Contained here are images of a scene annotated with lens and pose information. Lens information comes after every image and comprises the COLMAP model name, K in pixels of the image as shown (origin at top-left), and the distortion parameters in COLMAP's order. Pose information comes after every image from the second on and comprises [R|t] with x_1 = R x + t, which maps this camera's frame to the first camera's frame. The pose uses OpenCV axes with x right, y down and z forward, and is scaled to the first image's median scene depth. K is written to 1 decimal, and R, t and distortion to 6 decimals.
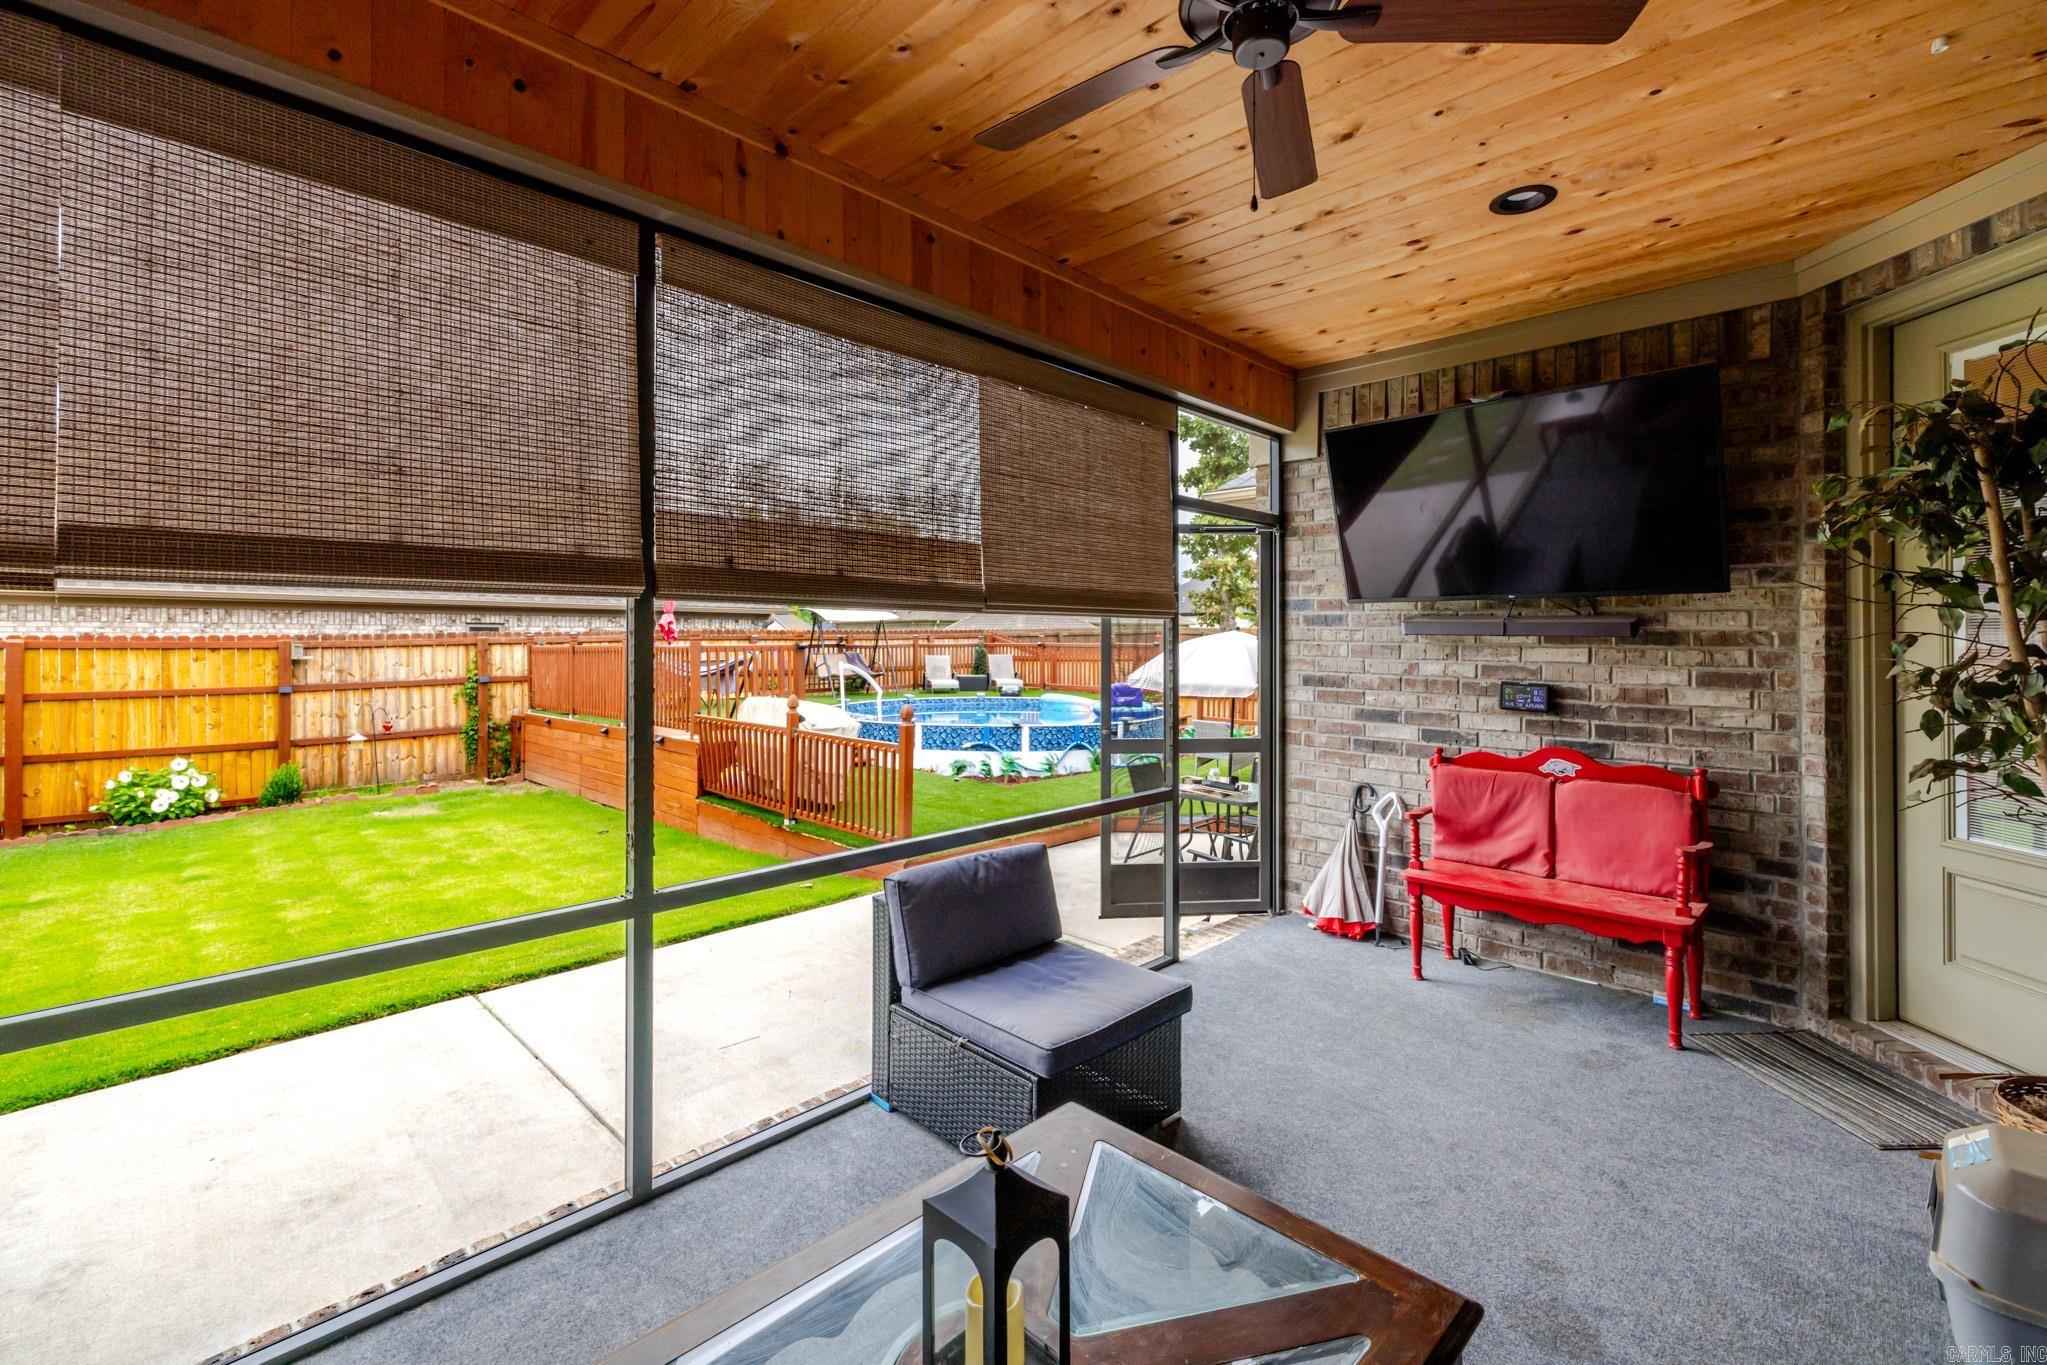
lens RADIAL K [[895.0, 0, 1038.0], [0, 895.0, 630.8], [0, 0, 1]] dist [-0.000487, -0.000929]
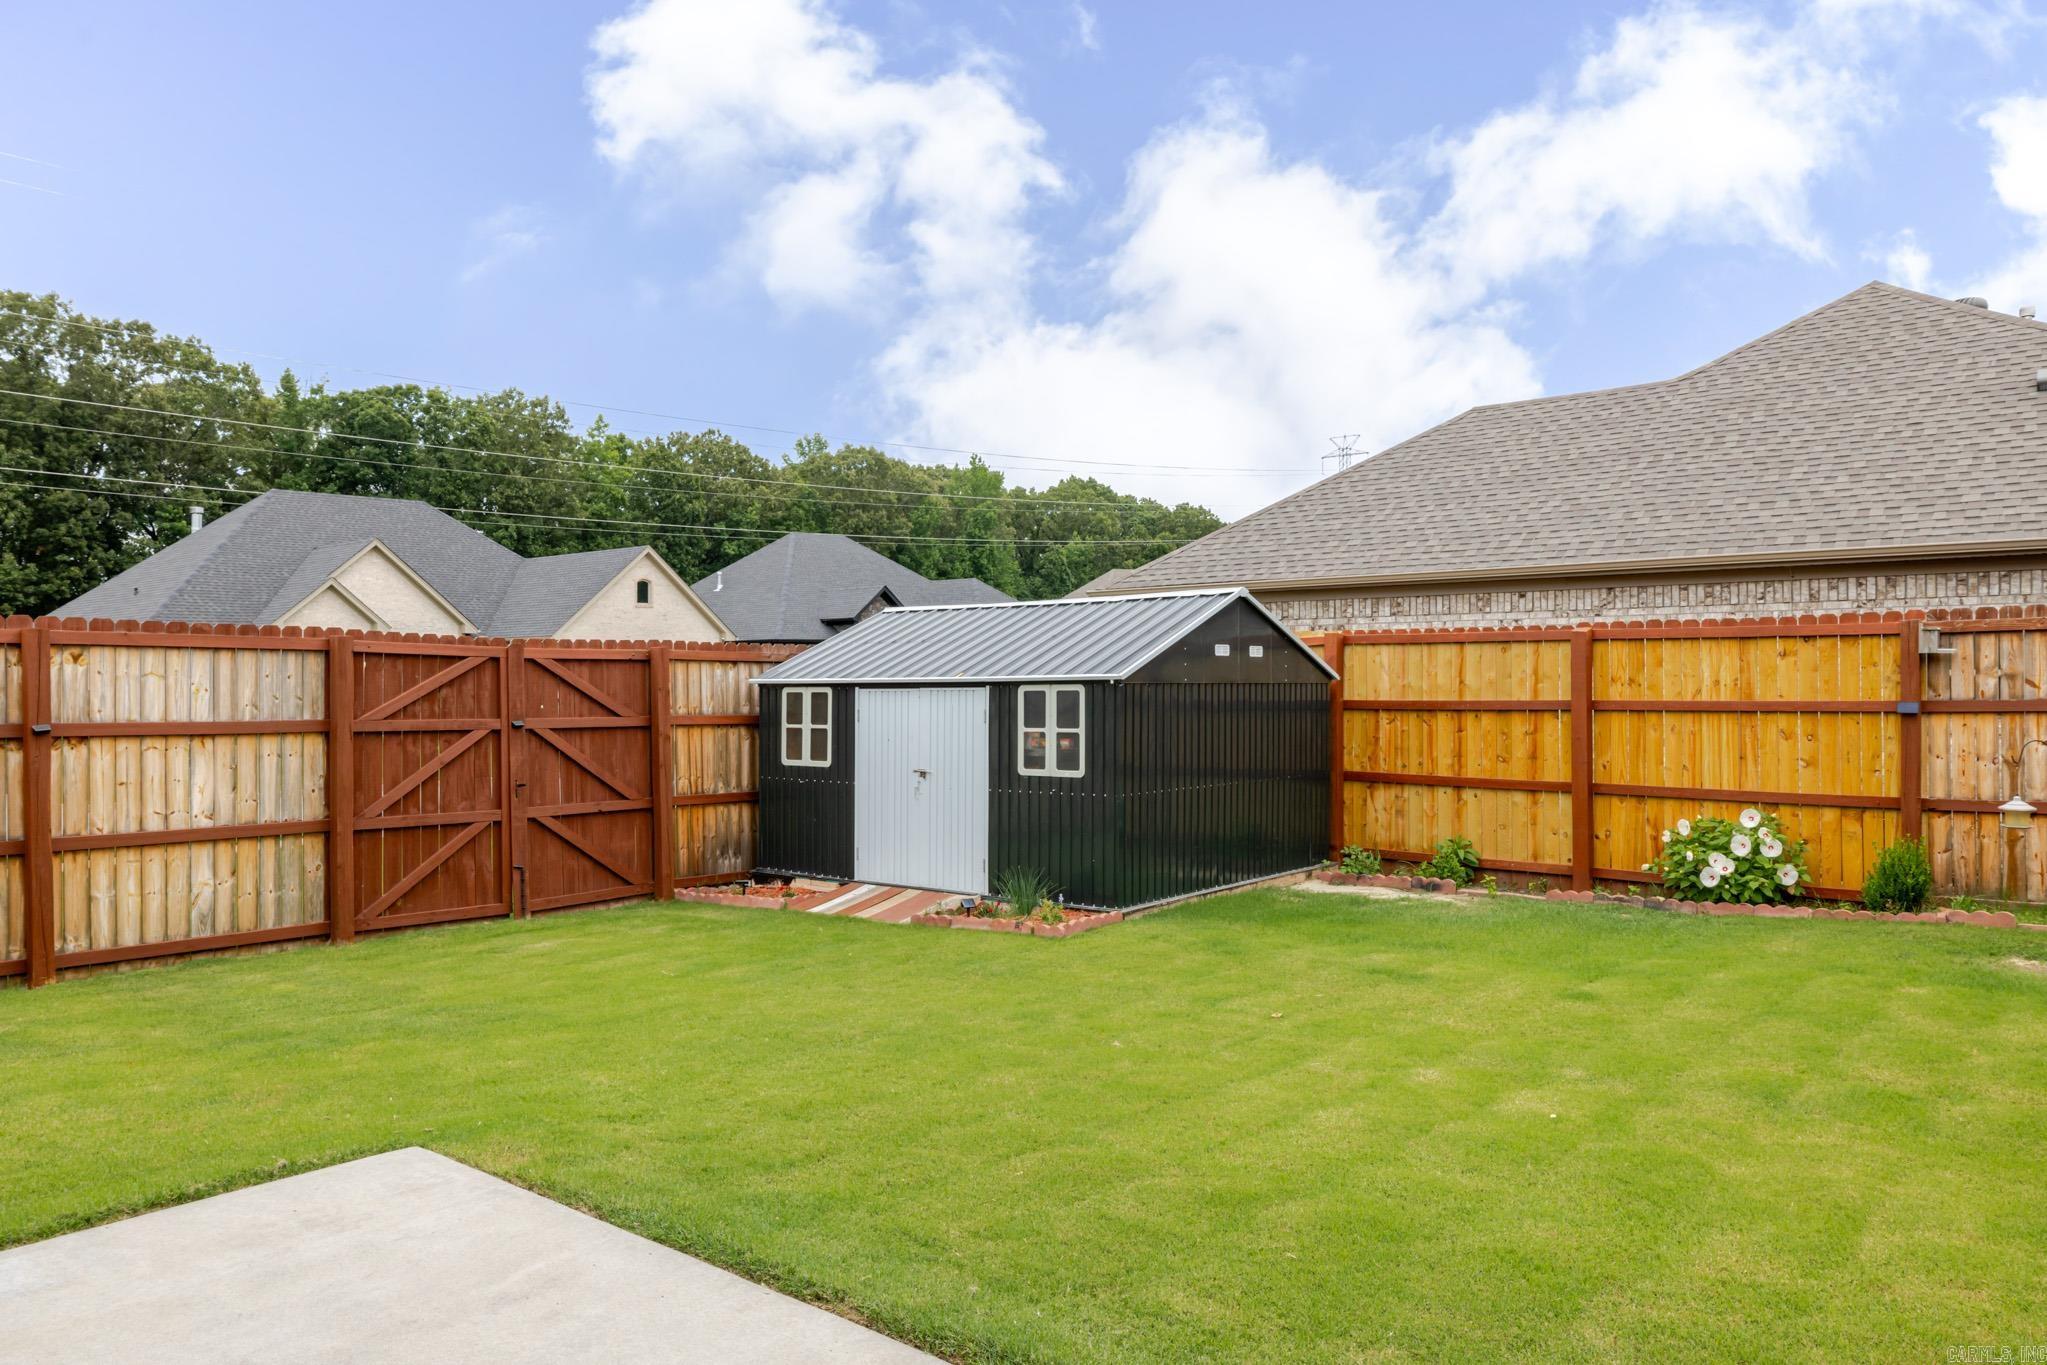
lens RADIAL K [[1383.4, 0, 1001.6], [0, 1383.4, 637.8], [0, 0, 1]] dist [0.008032, -0.008887]
pose [[0.068894, -0.025150, -0.997307, -0.010146], [0.021636, 0.999485, -0.023711, 0.029934], [0.997389, -0.019944, 0.069403, 0.365117]]
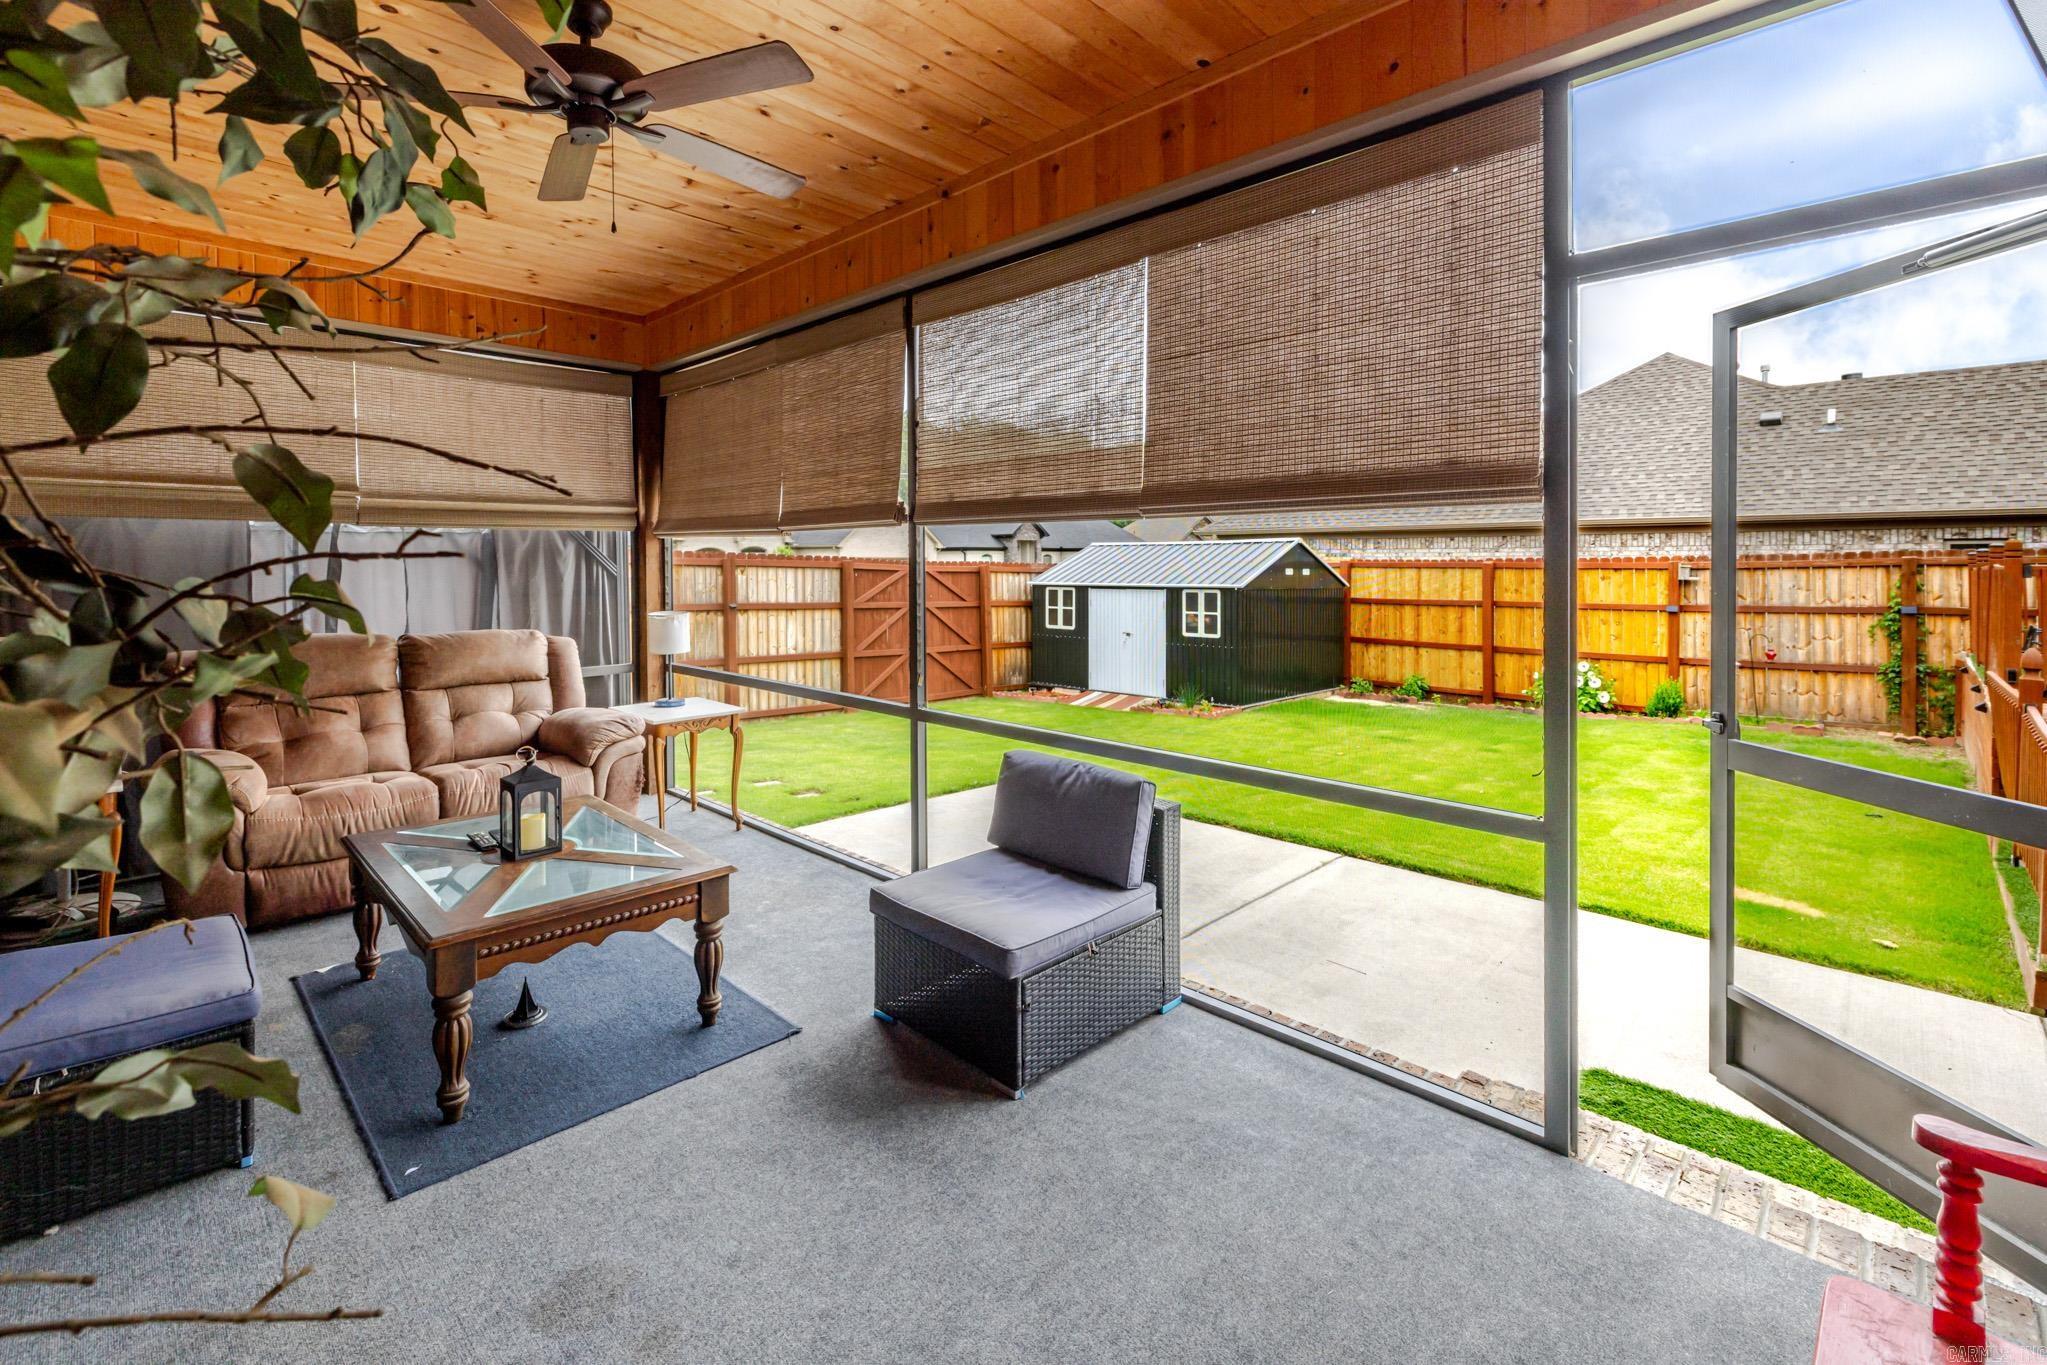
lens RADIAL K [[895.0, 0, 1001.1], [0, 895.0, 534.7], [0, 0, 1]] dist [-0.000487, -0.000929]
pose [[-0.024702, -0.033302, -0.999140, 0.225070], [0.010167, 0.999385, -0.033561, 0.006248], [0.999643, -0.010987, -0.024349, 0.235409]]
